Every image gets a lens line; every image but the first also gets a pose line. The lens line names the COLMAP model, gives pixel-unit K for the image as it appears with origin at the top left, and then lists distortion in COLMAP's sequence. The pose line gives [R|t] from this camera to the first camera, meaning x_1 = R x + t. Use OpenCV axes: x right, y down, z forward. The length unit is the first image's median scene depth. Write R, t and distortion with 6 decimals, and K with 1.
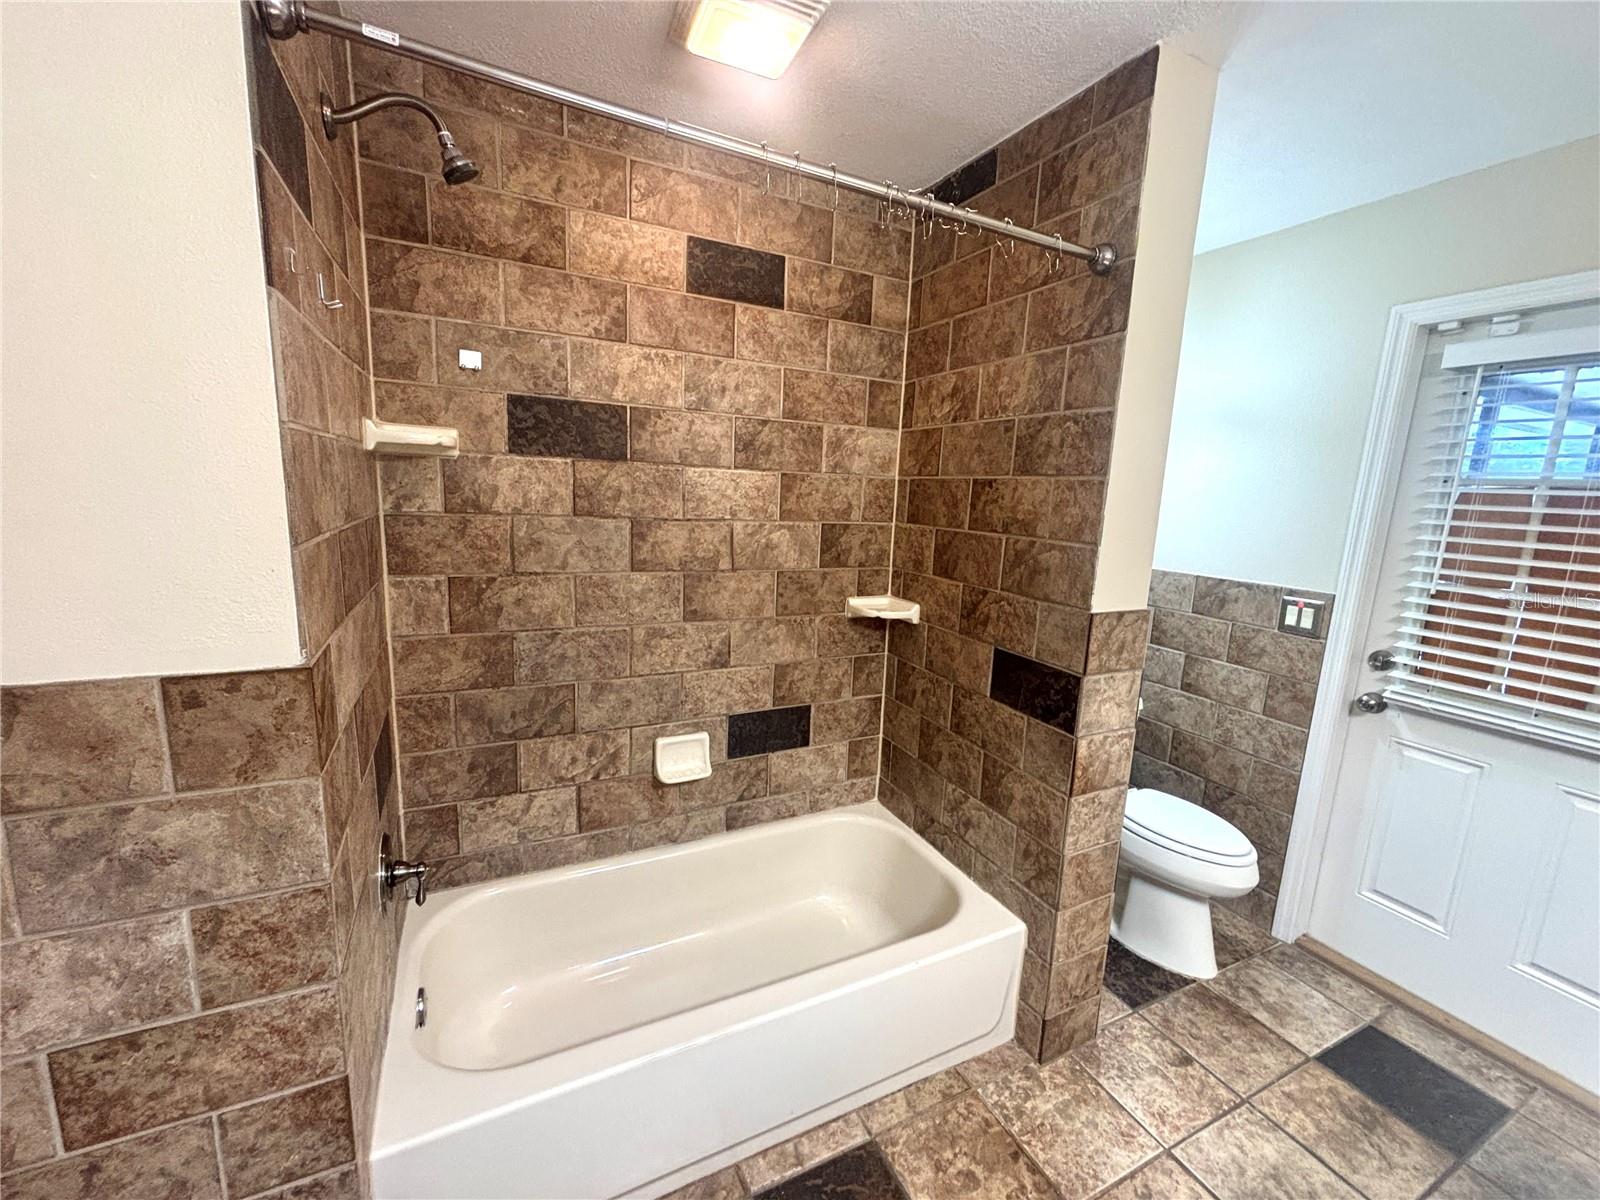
lens RADIAL K [[644.6, 0, 799.9], [0, 644.6, 600.7], [0, 0, 1]] dist [0.001384, -0.000425]
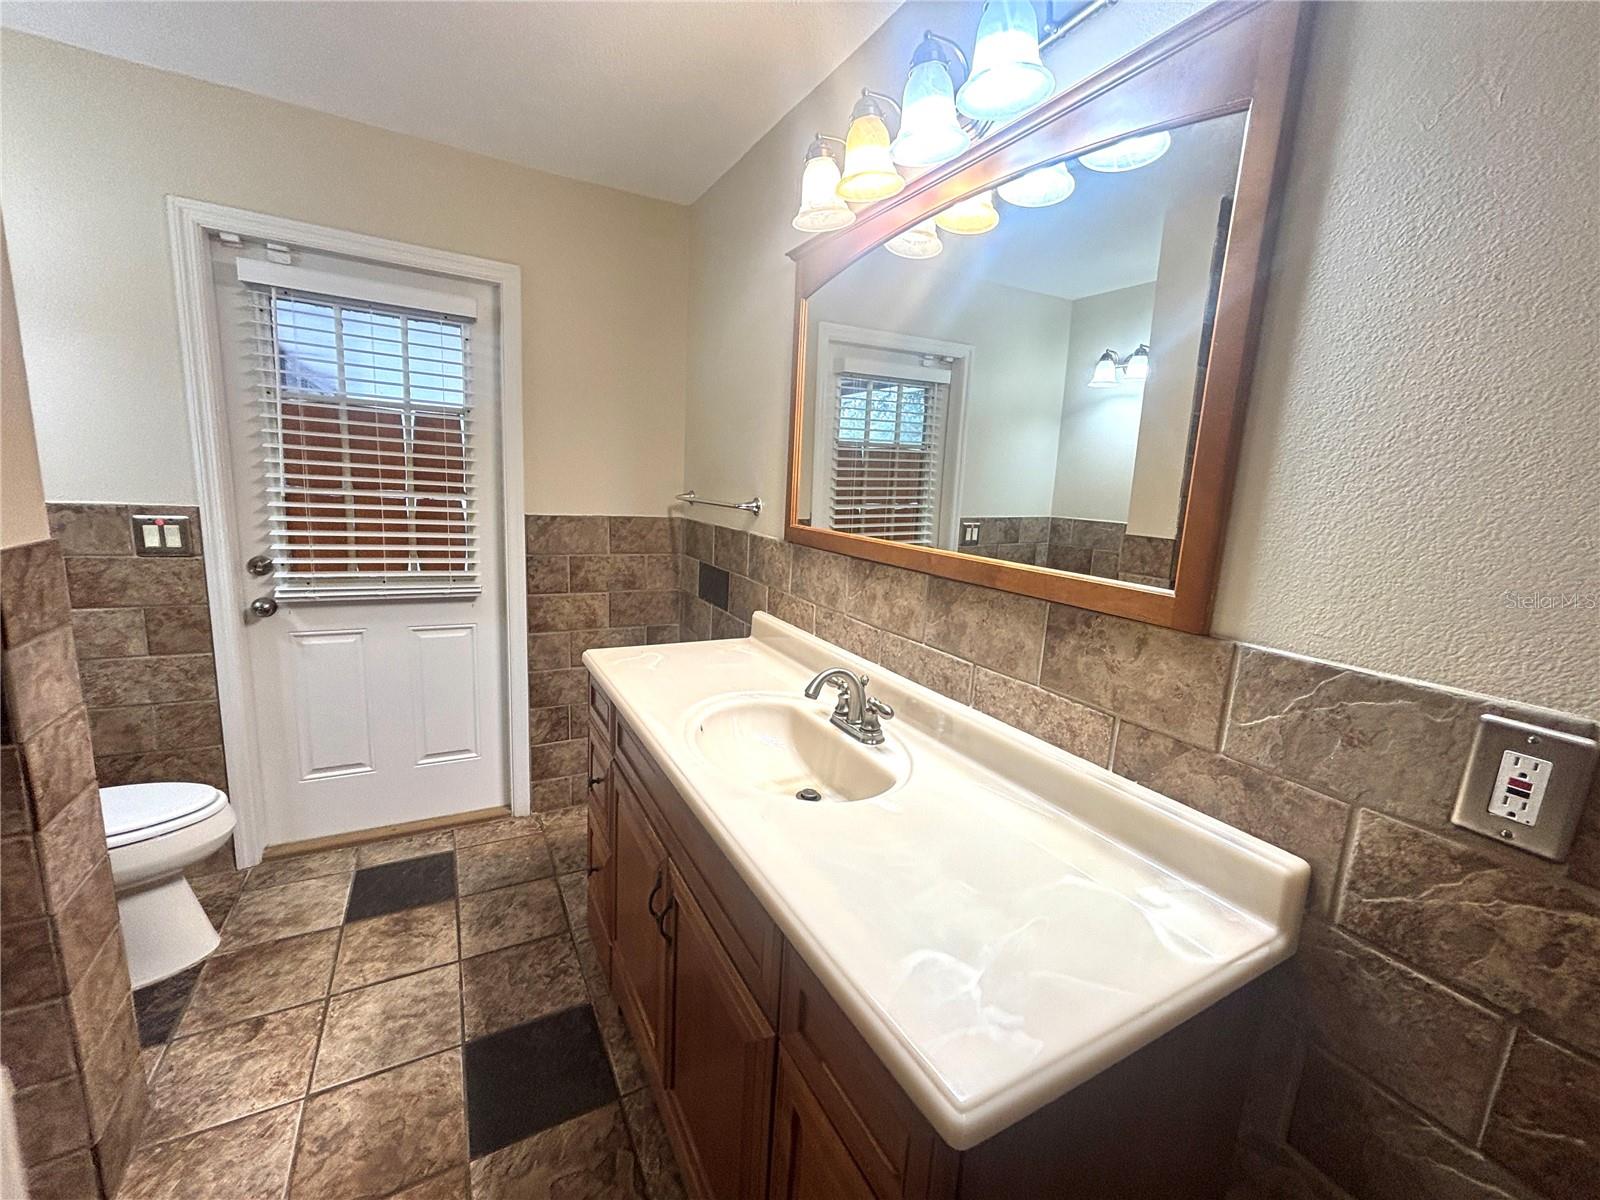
lens RADIAL K [[644.6, 0, 799.4], [0, 644.6, 601.3], [0, 0, 1]] dist [0.001384, -0.000425]
pose [[-0.044446, -0.226164, 0.973075, -0.187138], [0.114446, 0.966472, 0.229857, 0.009056], [-0.992435, 0.121581, -0.017072, 0.175005]]
